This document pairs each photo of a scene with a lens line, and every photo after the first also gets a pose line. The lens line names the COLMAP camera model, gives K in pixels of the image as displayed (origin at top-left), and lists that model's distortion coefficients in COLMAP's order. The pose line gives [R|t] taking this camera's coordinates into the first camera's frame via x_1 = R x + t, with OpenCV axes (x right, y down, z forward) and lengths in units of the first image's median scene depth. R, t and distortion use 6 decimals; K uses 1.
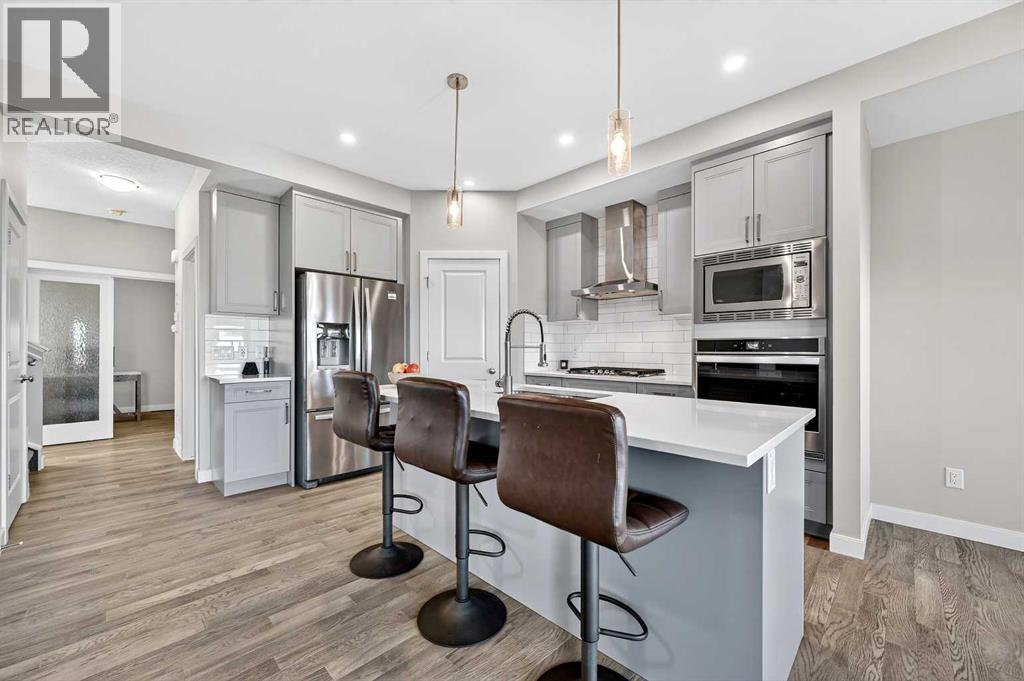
lens RADIAL K [[406.6, 0, 514.4], [0, 406.6, 348.1], [0, 0, 1]] dist [0.000095, 0.000047]
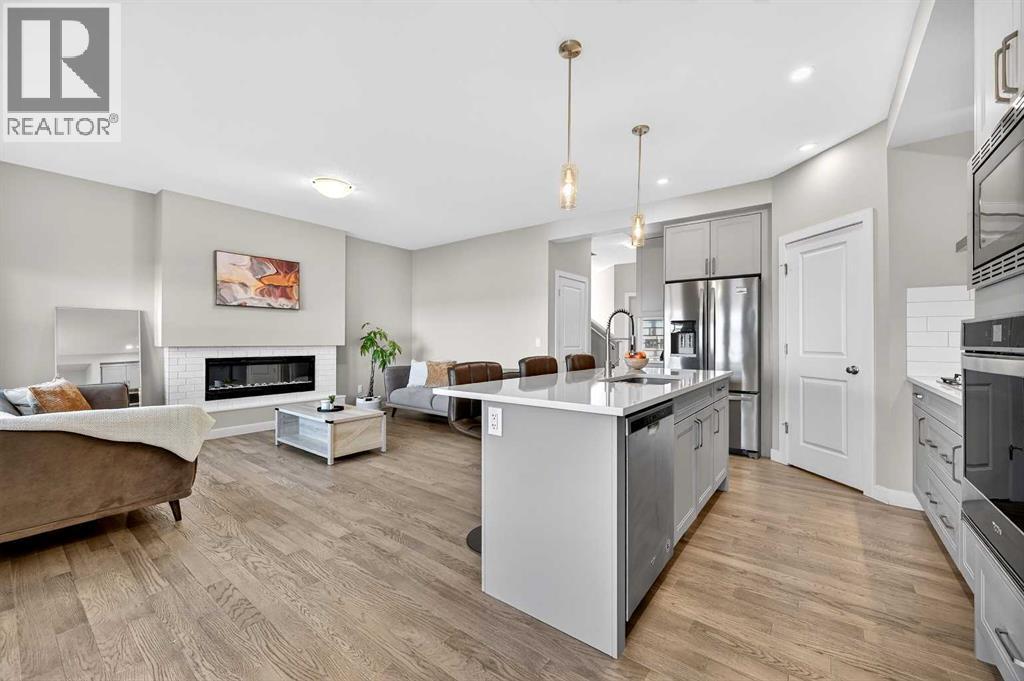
lens RADIAL K [[405.8, 0, 512.0], [0, 405.8, 340.5], [0, 0, 1]] dist [-0.001118, -0.000040]
pose [[0.112439, 0.000921, -0.993658, 0.647019], [-0.000200, 1.000000, 0.000904, -0.000060], [0.993659, 0.000097, 0.112439, 0.277437]]
